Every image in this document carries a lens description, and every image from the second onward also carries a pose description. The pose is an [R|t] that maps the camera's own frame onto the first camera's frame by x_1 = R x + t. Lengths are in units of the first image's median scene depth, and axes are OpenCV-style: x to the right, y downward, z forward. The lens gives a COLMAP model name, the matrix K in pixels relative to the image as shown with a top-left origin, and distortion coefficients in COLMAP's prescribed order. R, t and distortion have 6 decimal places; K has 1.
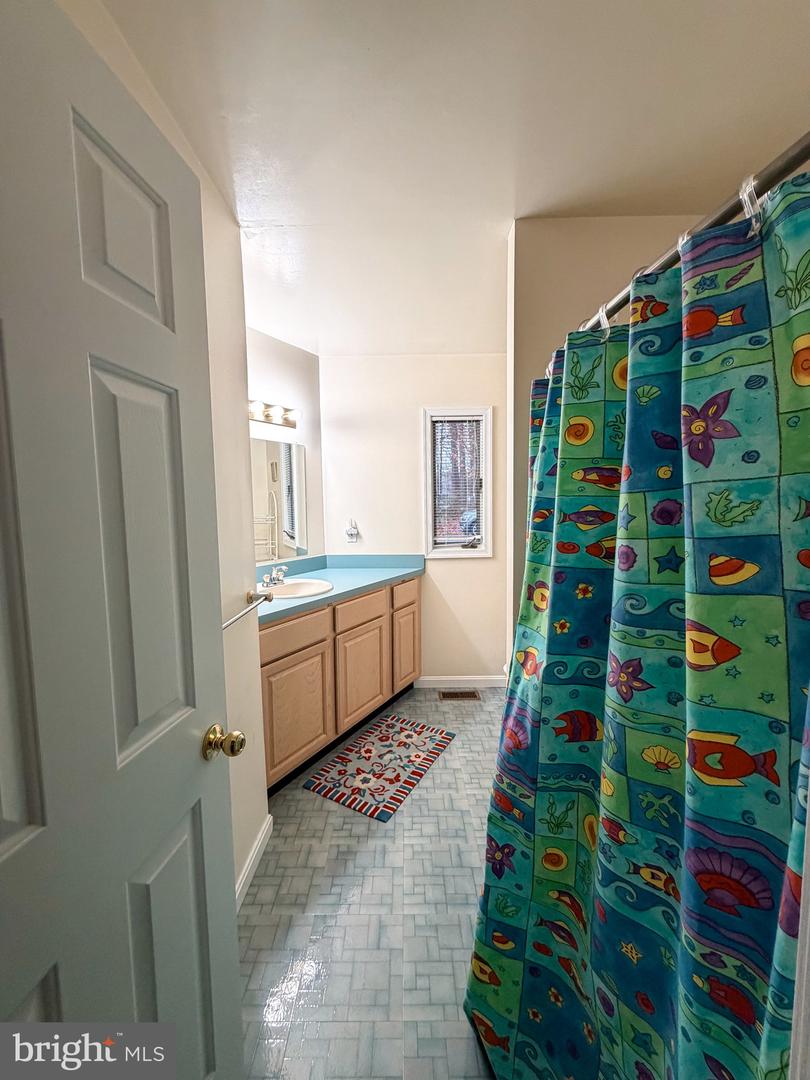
lens RADIAL K [[429.7, 0, 403.0], [0, 429.7, 538.6], [0, 0, 1]] dist [-0.000680, -0.000033]
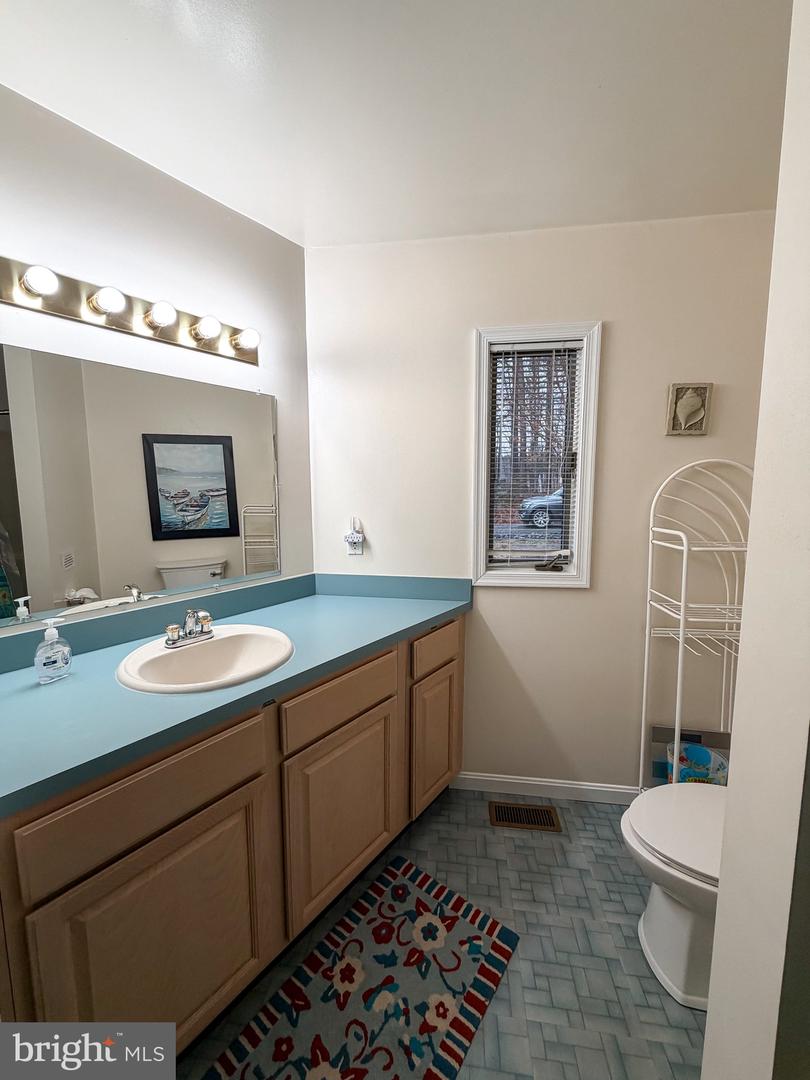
lens RADIAL K [[429.7, 0, 403.0], [0, 429.7, 538.6], [0, 0, 1]] dist [-0.000680, -0.000033]
pose [[0.991707, 0.026794, -0.125696, 0.030707], [-0.022205, 0.999040, 0.037768, -0.043950], [0.126588, -0.034664, 0.991350, 0.425776]]
